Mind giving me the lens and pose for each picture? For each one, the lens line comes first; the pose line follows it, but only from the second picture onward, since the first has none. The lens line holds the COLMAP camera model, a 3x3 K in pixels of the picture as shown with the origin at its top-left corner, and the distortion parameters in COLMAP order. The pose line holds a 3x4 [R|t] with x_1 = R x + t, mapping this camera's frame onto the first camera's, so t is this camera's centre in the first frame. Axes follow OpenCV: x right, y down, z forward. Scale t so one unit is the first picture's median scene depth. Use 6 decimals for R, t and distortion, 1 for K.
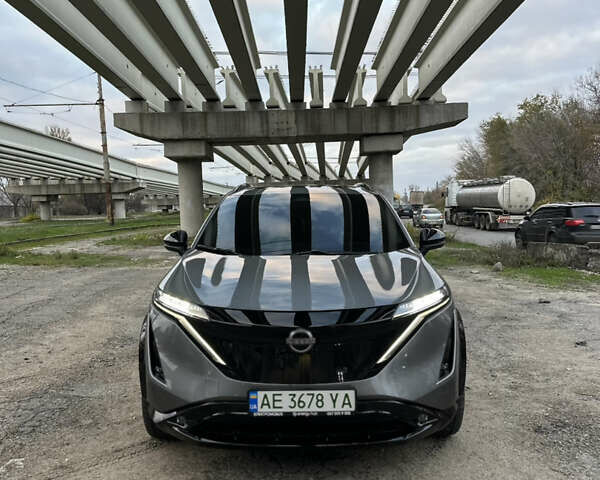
lens RADIAL K [[578.9, 0, 292.0], [0, 578.9, 239.5], [0, 0, 1]] dist [0.101492, -0.163915]
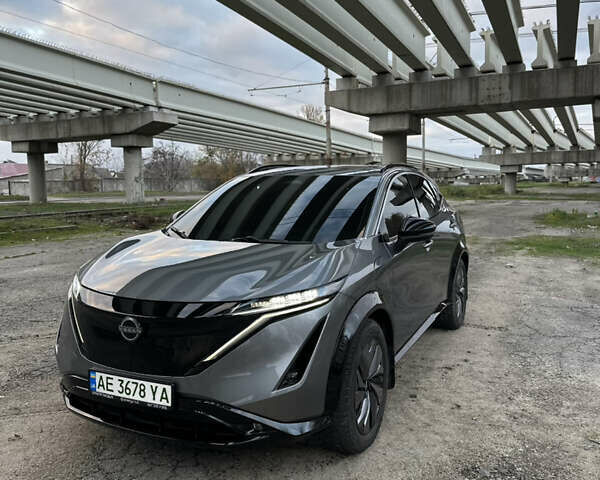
lens RADIAL K [[578.9, 0, 292.0], [0, 578.9, 239.5], [0, 0, 1]] dist [0.101492, -0.163915]
pose [[0.889719, 0.052042, -0.453532, 0.124022], [-0.030335, 0.998025, 0.055012, -0.007967], [0.455499, -0.035187, 0.889541, 0.039762]]
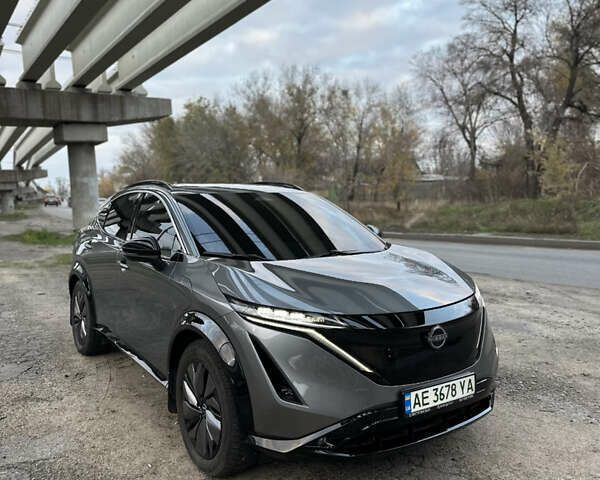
lens RADIAL K [[578.9, 0, 292.0], [0, 578.9, 239.5], [0, 0, 1]] dist [0.101492, -0.163915]
pose [[0.825324, -0.037108, 0.563439, -0.134941], [0.030759, 0.999311, 0.020758, -0.004891], [-0.563821, 0.000199, 0.825897, 0.049334]]
